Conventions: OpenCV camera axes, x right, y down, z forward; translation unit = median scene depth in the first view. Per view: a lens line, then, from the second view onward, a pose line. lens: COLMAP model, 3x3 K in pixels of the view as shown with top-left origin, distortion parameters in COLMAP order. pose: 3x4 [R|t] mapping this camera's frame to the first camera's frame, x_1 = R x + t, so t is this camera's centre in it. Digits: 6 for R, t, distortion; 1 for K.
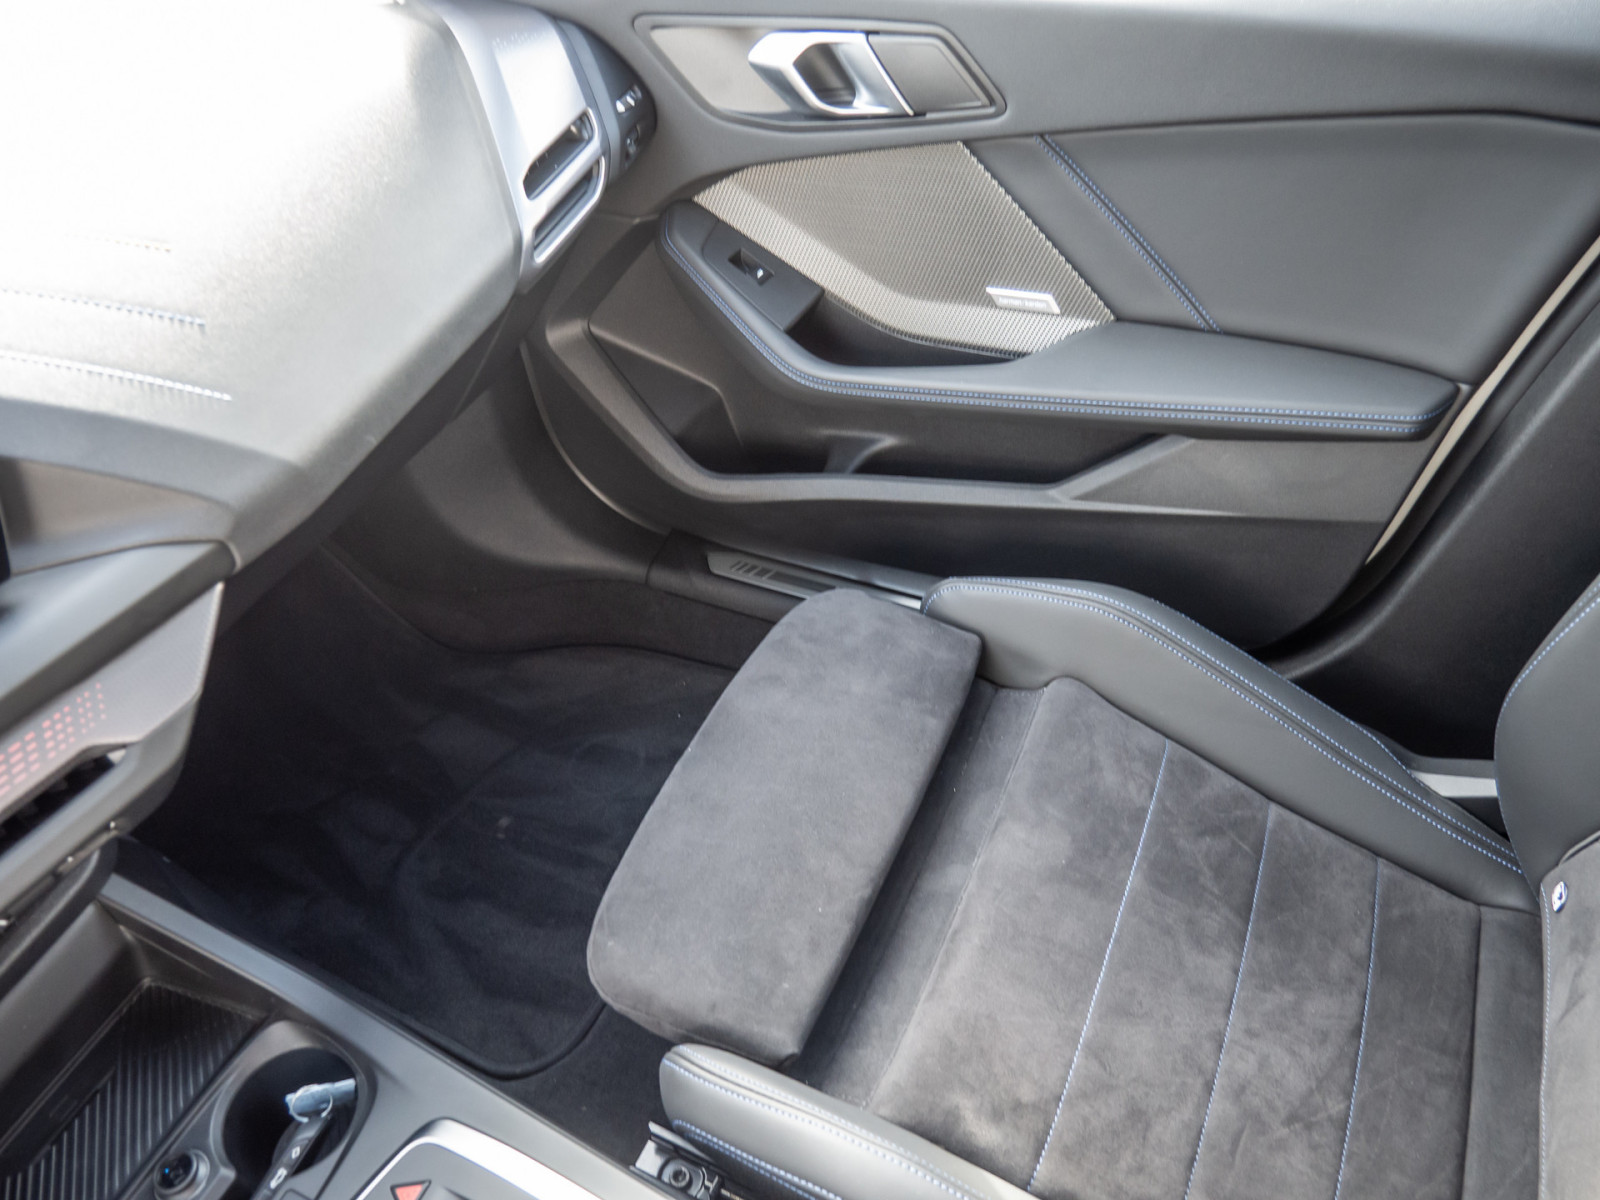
lens RADIAL K [[1234.2, 0, 804.8], [0, 1234.2, 603.6], [0, 0, 1]] dist [-0.007606, -0.011610]
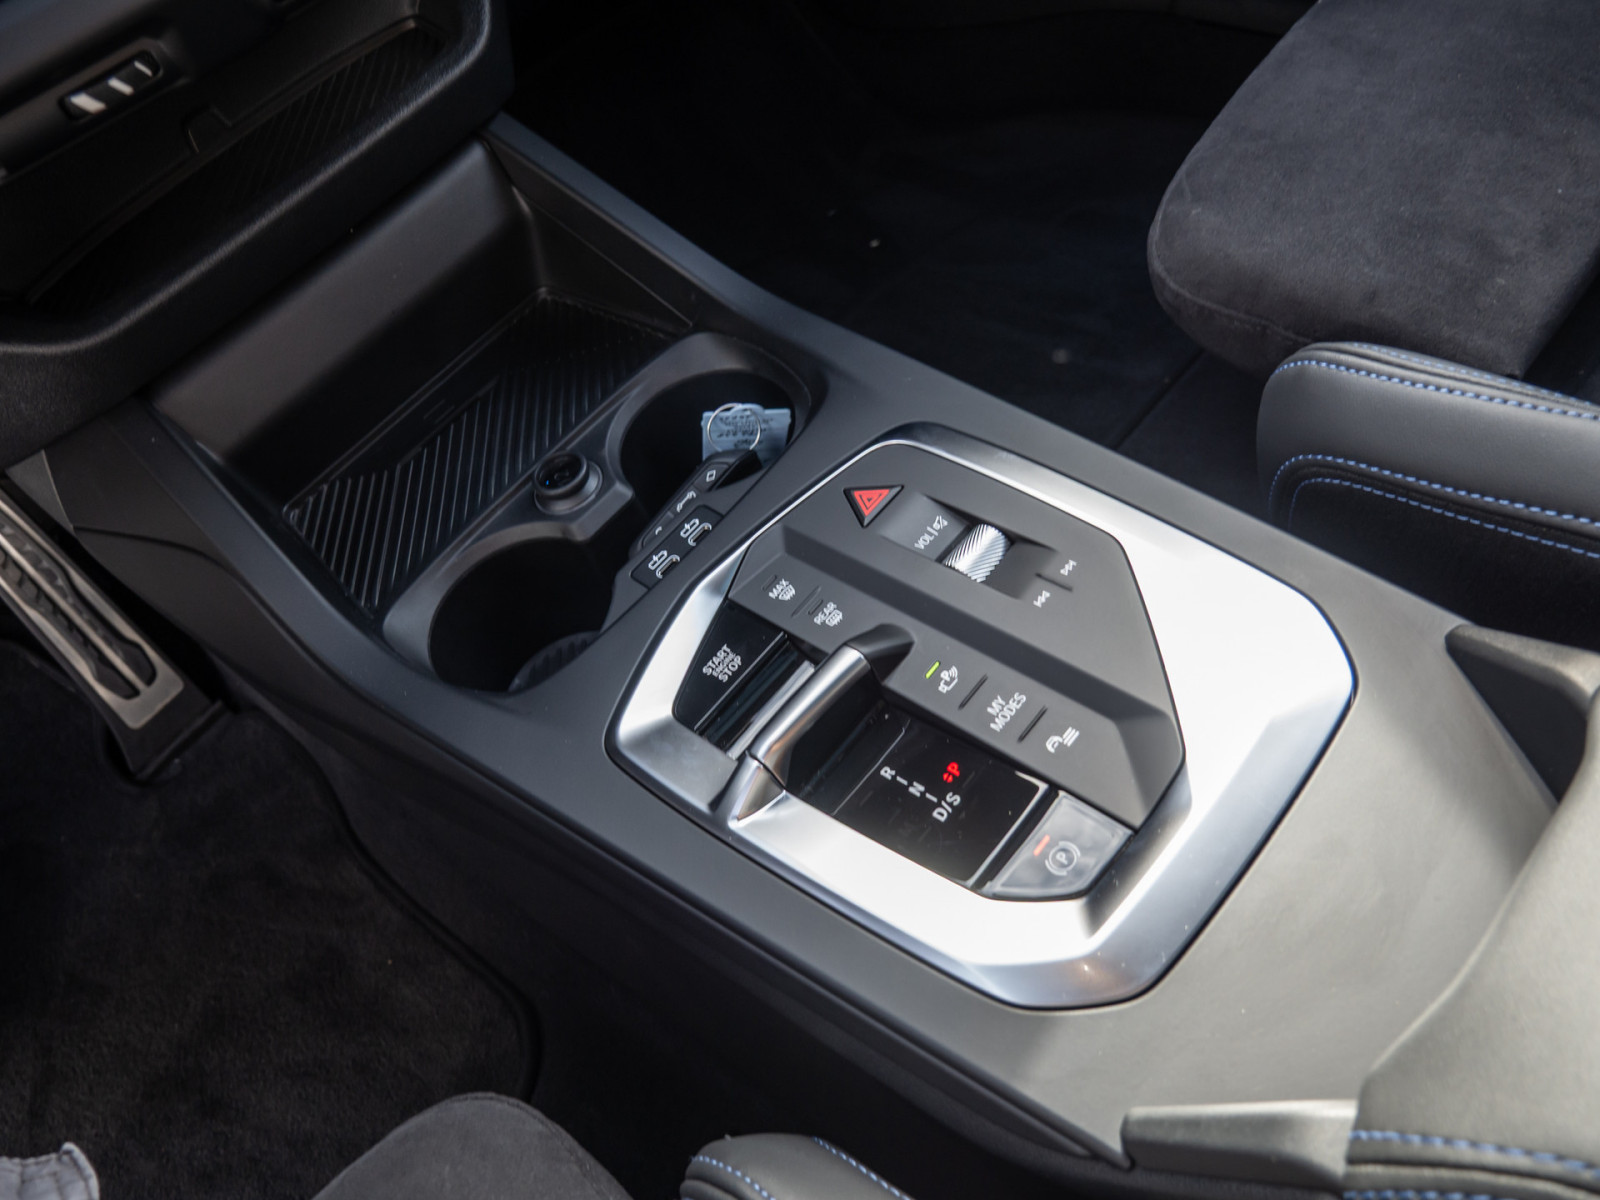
lens RADIAL K [[1234.2, 0, 800.7], [0, 1234.2, 595.9], [0, 0, 1]] dist [-0.007606, -0.011610]
pose [[0.948501, 0.138104, -0.285085, -0.141307], [-0.082868, 0.976797, 0.197484, 0.358216], [0.305744, -0.163689, 0.937937, 0.308630]]
